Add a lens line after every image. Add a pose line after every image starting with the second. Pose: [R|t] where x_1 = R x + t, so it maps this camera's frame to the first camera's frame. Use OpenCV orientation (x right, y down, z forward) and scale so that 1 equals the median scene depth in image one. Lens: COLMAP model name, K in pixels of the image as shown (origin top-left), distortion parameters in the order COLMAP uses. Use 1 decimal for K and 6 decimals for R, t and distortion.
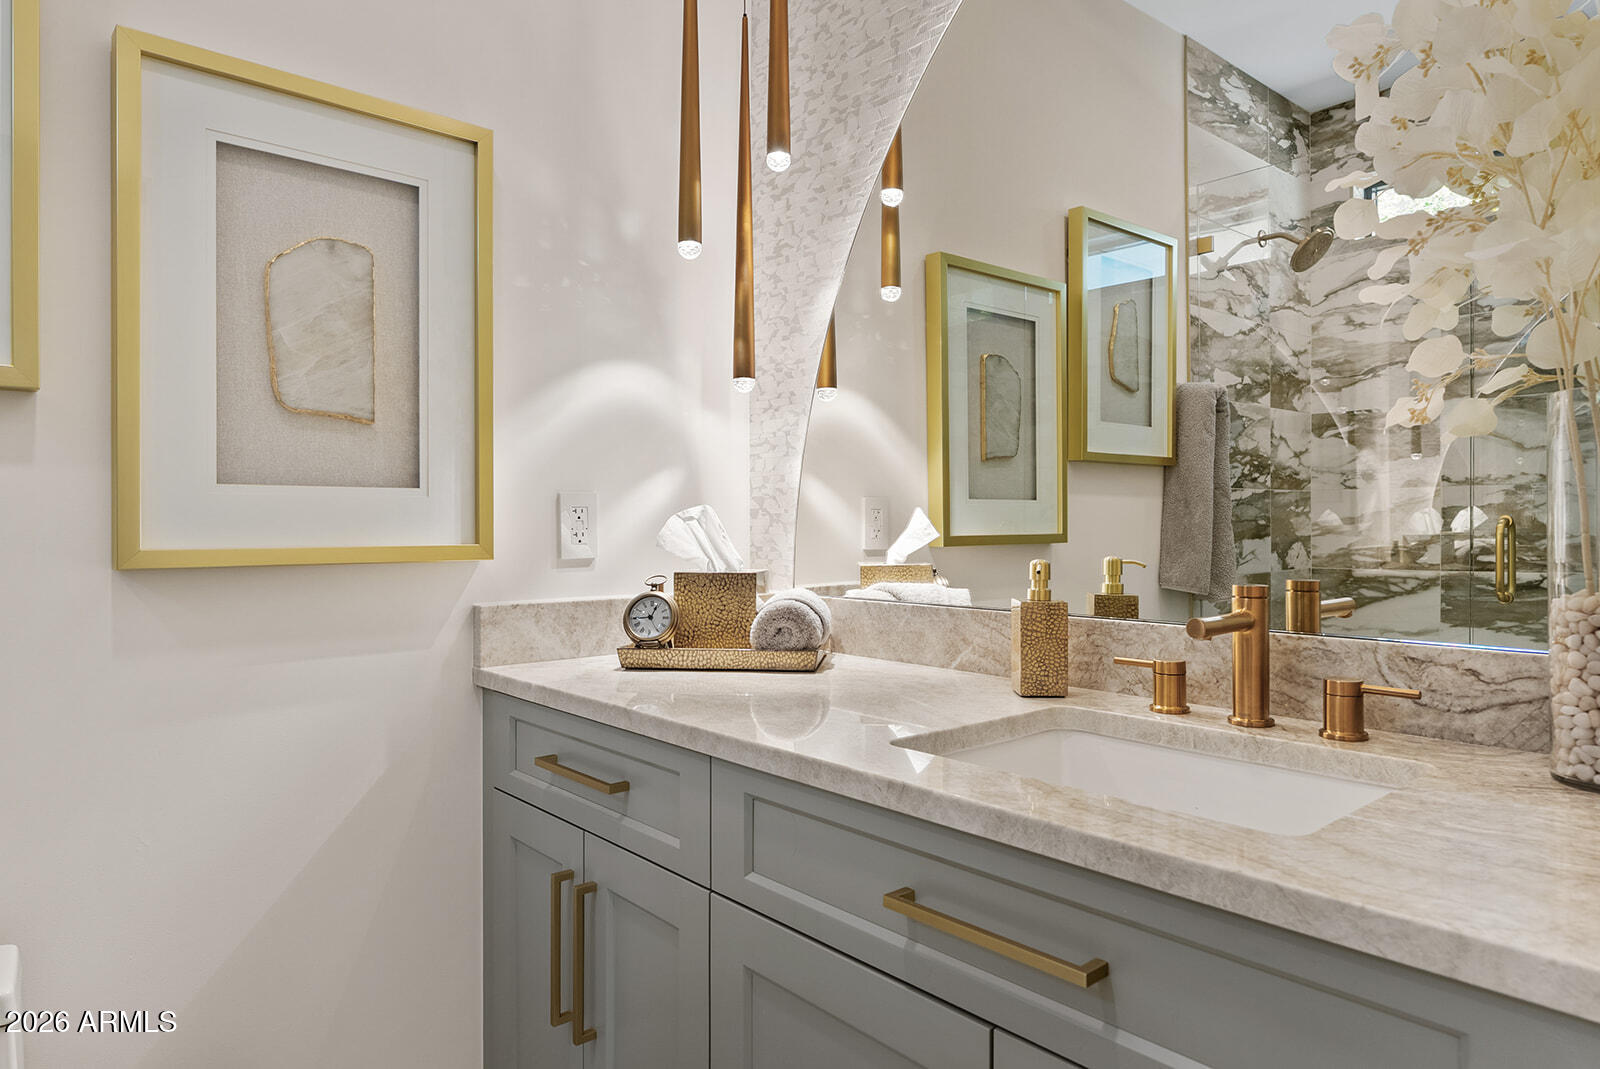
lens RADIAL K [[998.5, 0, 800.0], [0, 998.5, 527.6], [0, 0, 1]] dist [-0.006004, -0.000216]
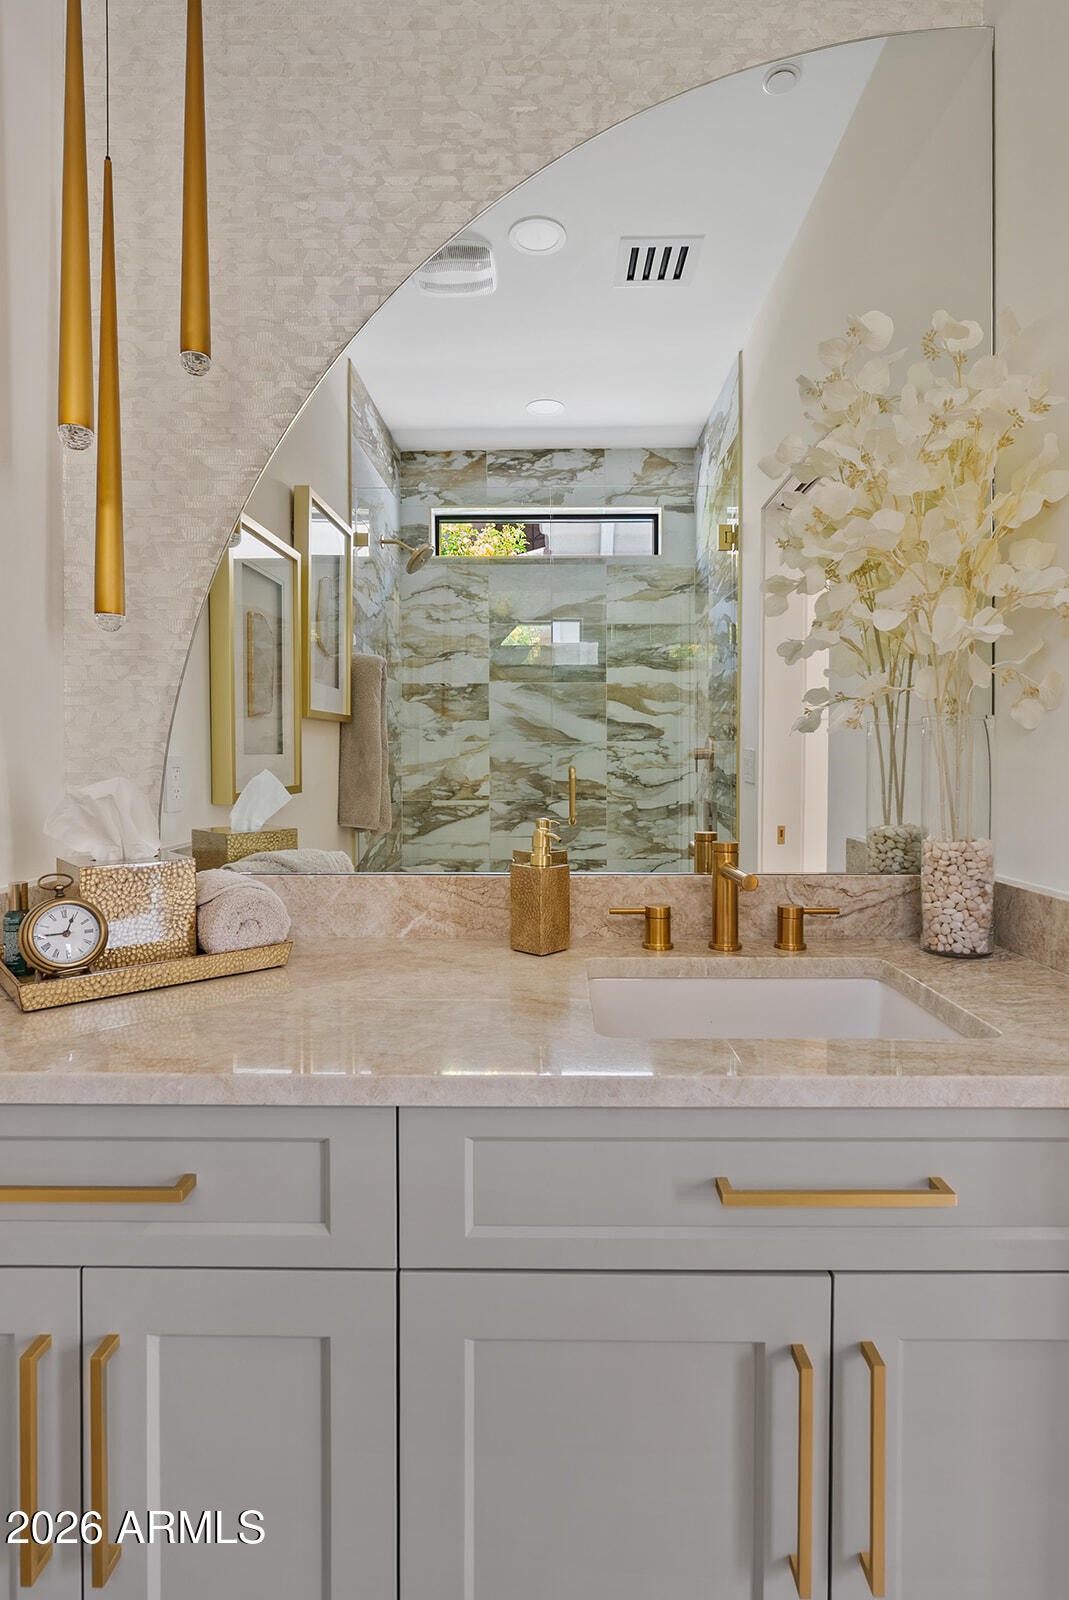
lens RADIAL K [[812.7, 0, 549.1], [0, 812.7, 767.9], [0, 0, 1]] dist [-0.005850, -0.000372]
pose [[0.654451, -0.011666, 0.756014, -0.199760], [0.000970, 0.999893, 0.014590, -0.021913], [-0.756104, -0.008815, 0.654393, 0.189447]]
